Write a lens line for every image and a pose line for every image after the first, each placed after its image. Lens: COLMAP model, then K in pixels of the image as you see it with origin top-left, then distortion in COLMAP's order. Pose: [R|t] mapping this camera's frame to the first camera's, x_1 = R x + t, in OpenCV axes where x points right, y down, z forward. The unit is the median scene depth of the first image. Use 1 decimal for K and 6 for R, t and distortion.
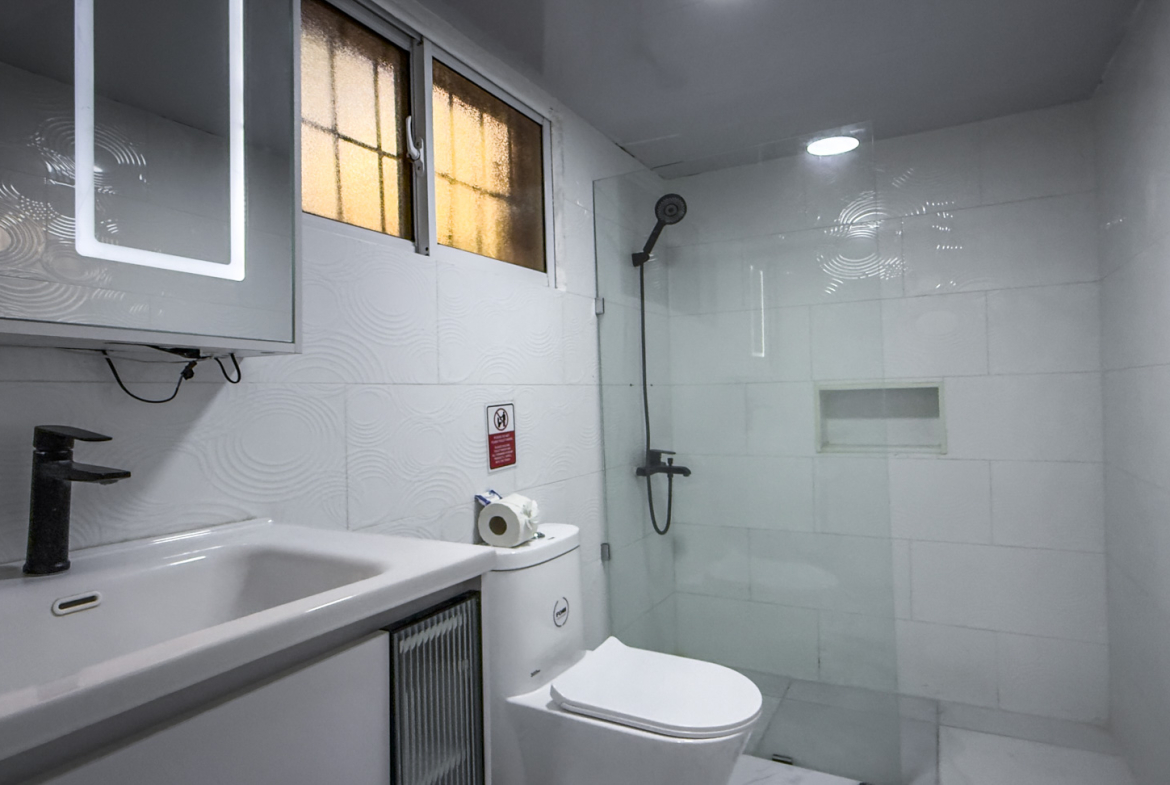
lens RADIAL K [[672.2, 0, 585.0], [0, 672.2, 392.5], [0, 0, 1]] dist [0.000797, 0.000285]
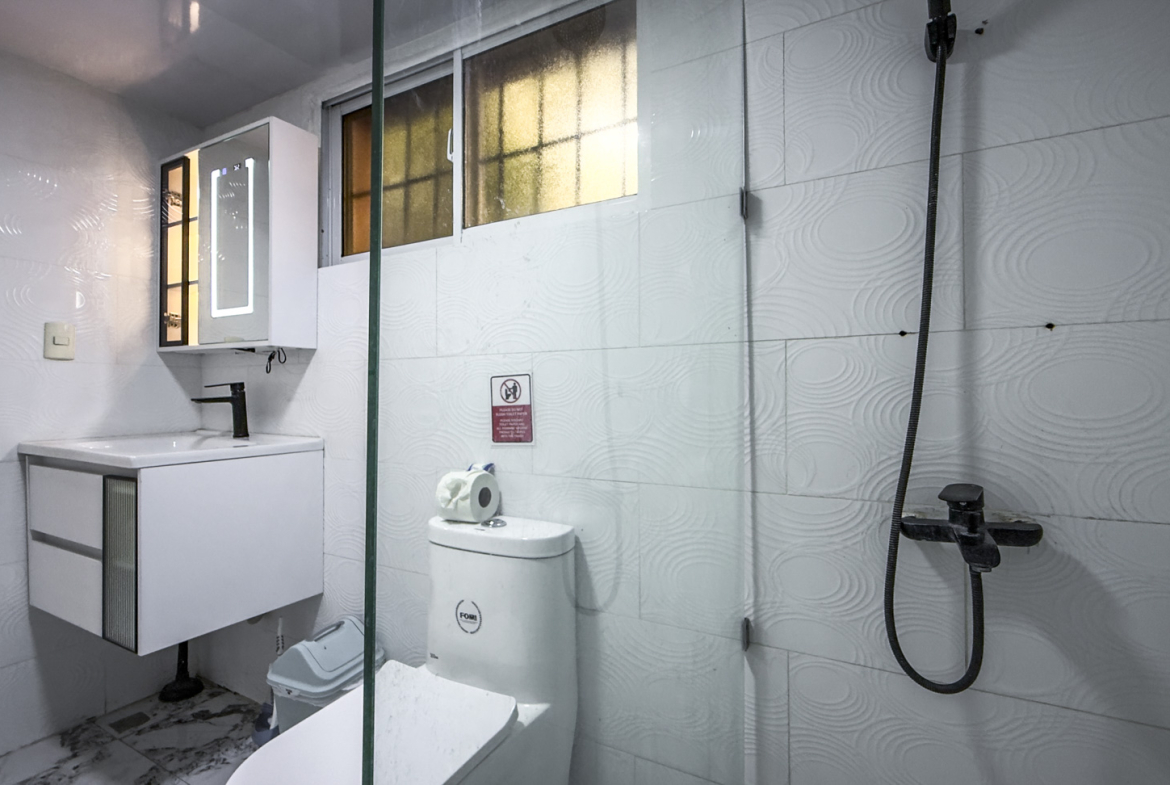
lens RADIAL K [[593.1, 0, 585.1], [0, 593.1, 379.5], [0, 0, 1]] dist [-0.001257, -0.000291]
pose [[-0.032540, 0.005721, -0.999454, 0.696465], [0.015190, 0.999871, 0.005229, 0.021892], [0.999355, -0.015011, -0.032623, 1.148055]]
